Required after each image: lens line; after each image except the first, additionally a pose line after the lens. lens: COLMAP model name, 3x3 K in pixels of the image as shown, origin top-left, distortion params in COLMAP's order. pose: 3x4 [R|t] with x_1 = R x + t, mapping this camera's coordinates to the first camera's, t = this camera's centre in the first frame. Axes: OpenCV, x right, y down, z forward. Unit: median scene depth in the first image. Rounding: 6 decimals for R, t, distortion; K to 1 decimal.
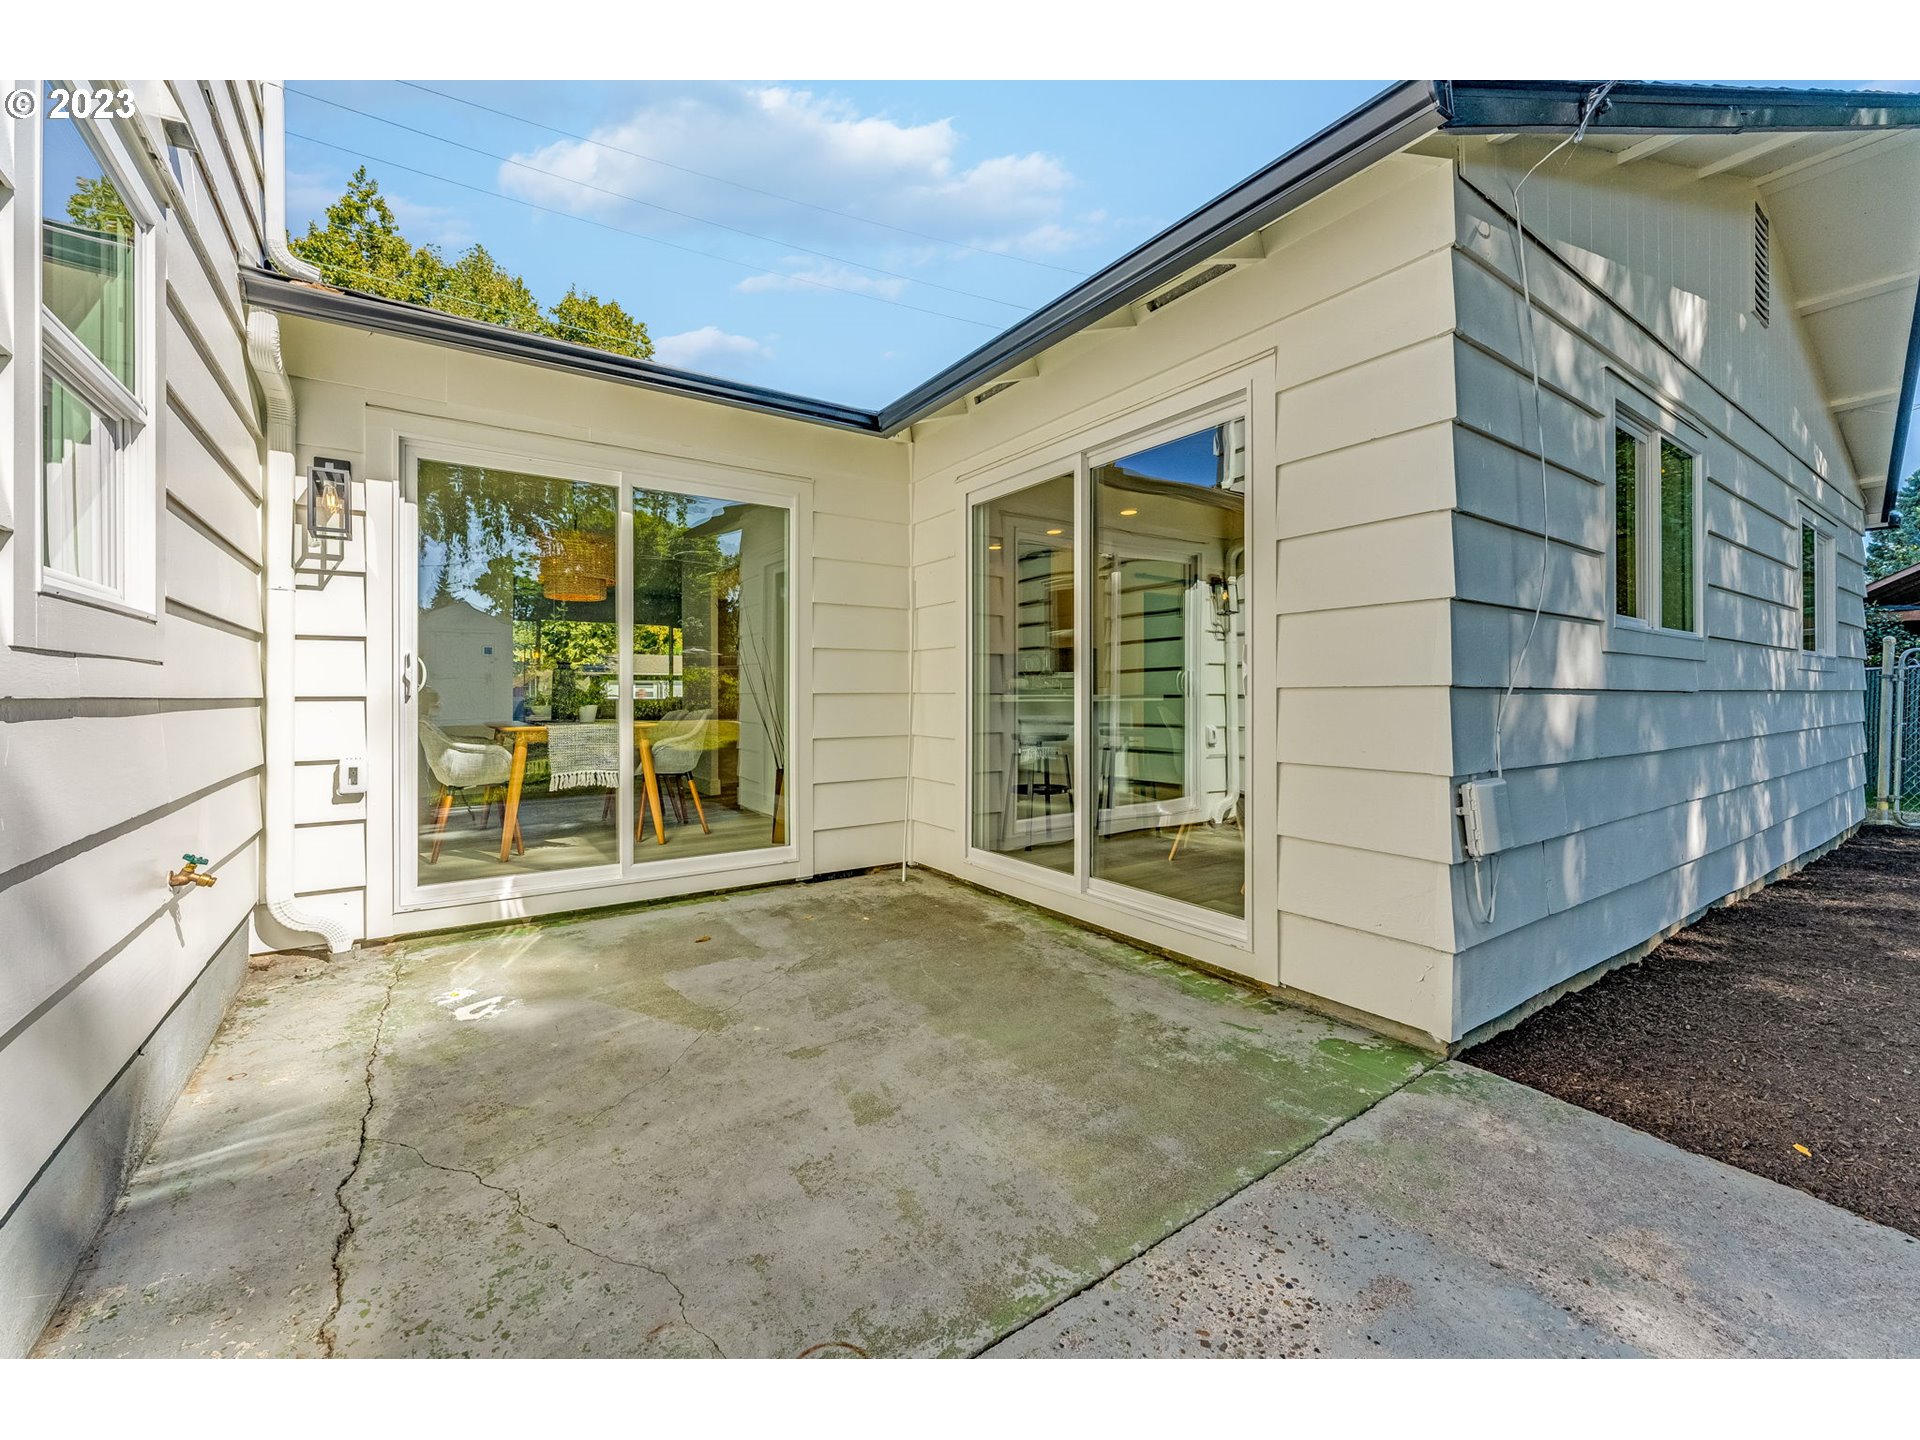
lens RADIAL K [[772.0, 0, 962.5], [0, 772.0, 703.8], [0, 0, 1]] dist [0.004680, 0.000336]
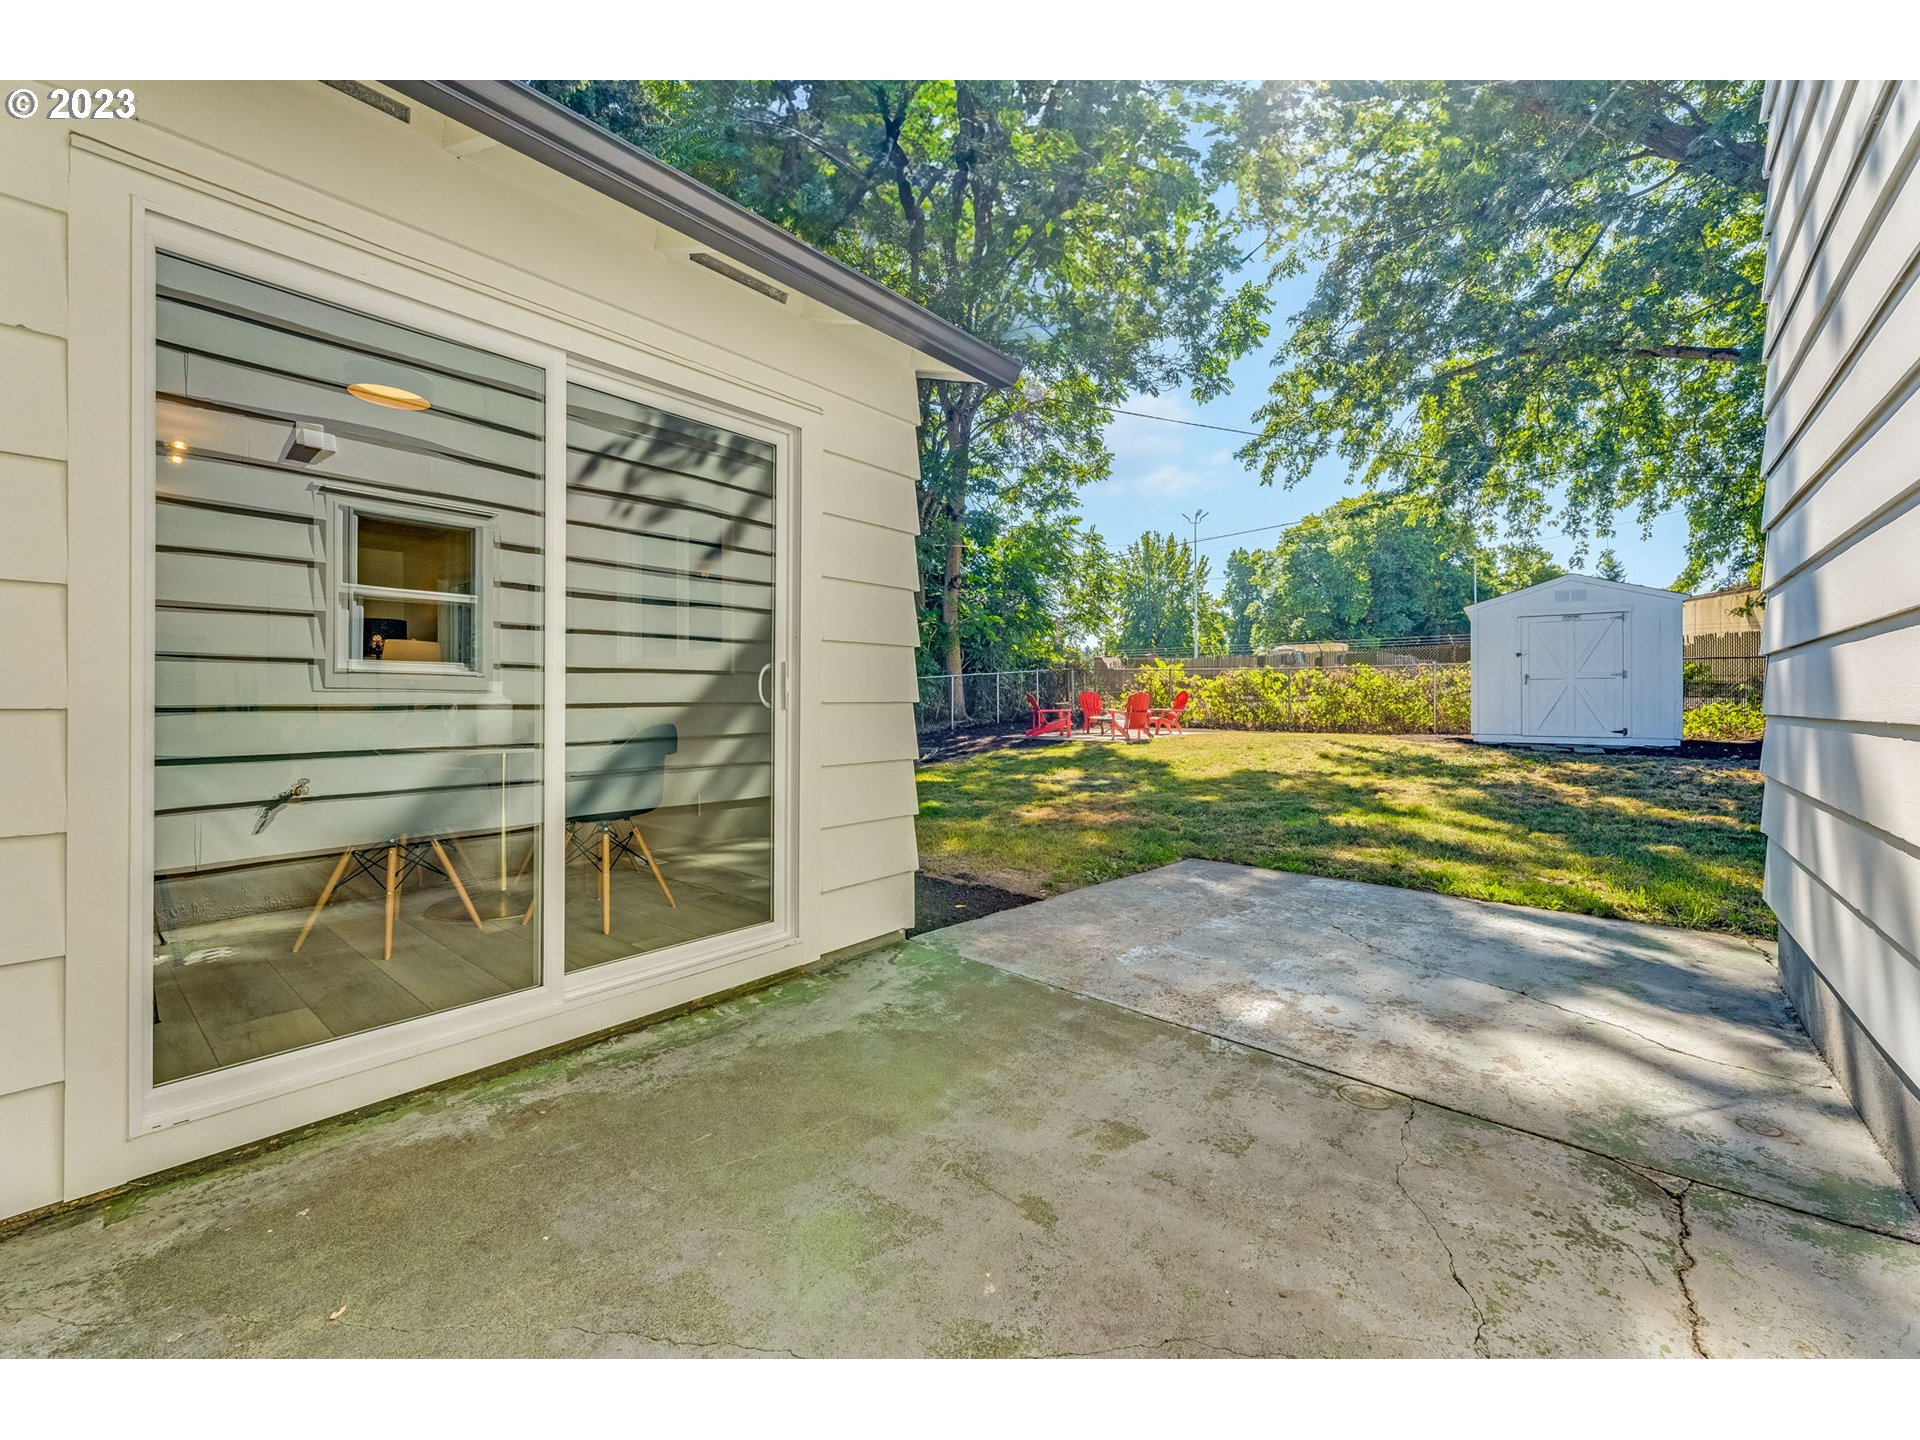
lens RADIAL K [[772.0, 0, 960.9], [0, 772.0, 705.0], [0, 0, 1]] dist [0.004680, 0.000336]
pose [[-0.255677, -0.007633, 0.966732, -0.805707], [0.005661, 0.999940, 0.009392, -0.027801], [-0.966746, 0.007874, -0.255619, 1.142312]]
